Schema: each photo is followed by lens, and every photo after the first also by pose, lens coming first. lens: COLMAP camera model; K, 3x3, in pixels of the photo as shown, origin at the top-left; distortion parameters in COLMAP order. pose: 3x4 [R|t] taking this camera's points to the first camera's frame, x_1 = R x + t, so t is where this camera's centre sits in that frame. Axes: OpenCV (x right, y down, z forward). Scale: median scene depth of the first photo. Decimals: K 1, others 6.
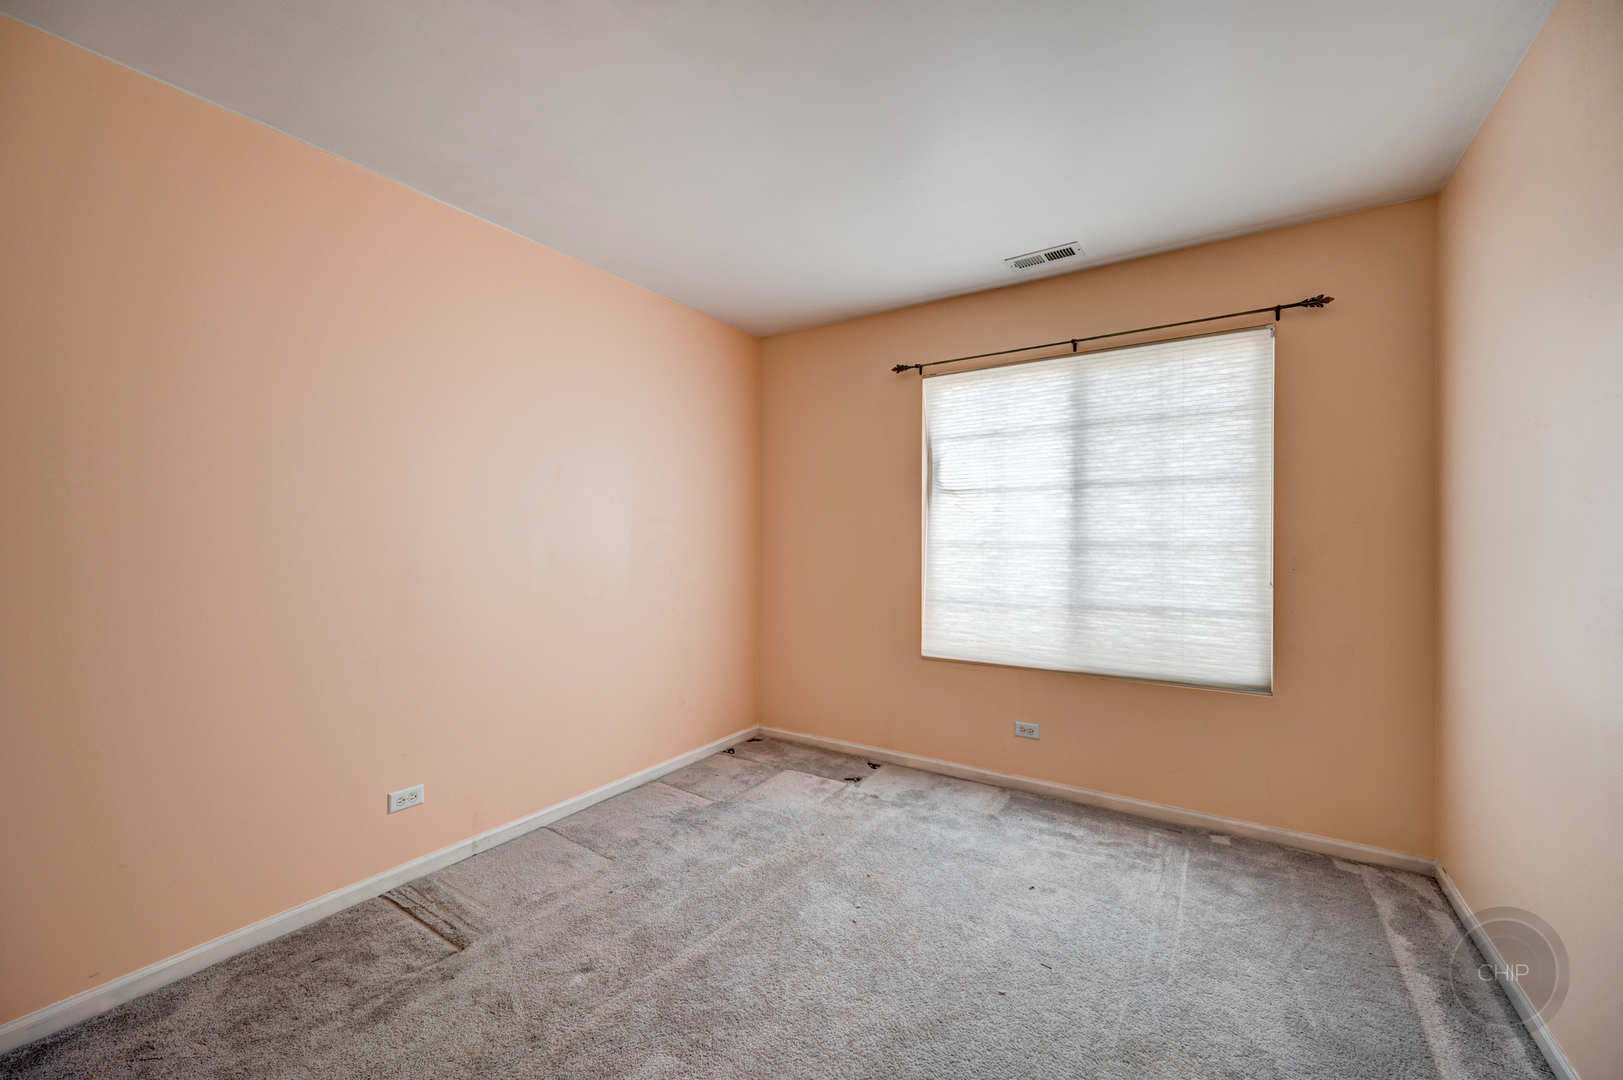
lens RADIAL K [[641.4, 0, 818.2], [0, 641.4, 543.1], [0, 0, 1]] dist [0.001720, -0.000213]
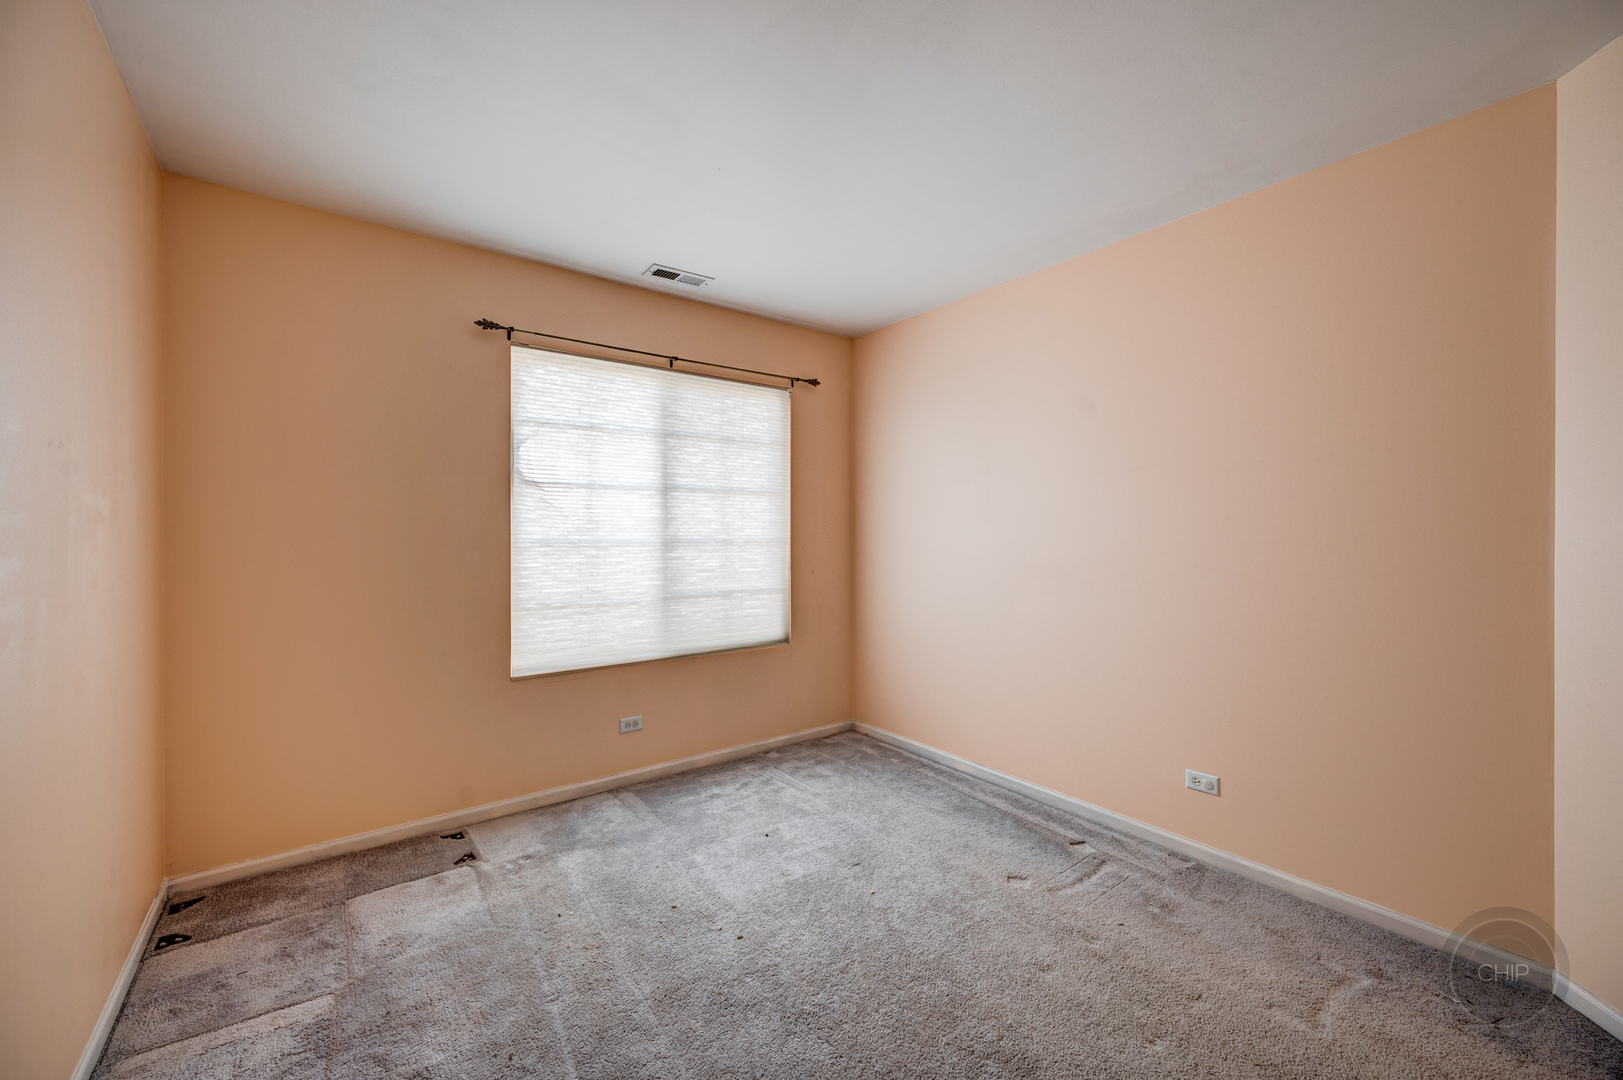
lens RADIAL K [[641.4, 0, 819.6], [0, 641.4, 540.0], [0, 0, 1]] dist [0.001720, -0.000213]
pose [[0.336318, -0.010947, 0.941685, -0.543332], [0.006192, 0.999937, 0.009413, -0.009959], [-0.941728, 0.002665, 0.336364, 0.379693]]
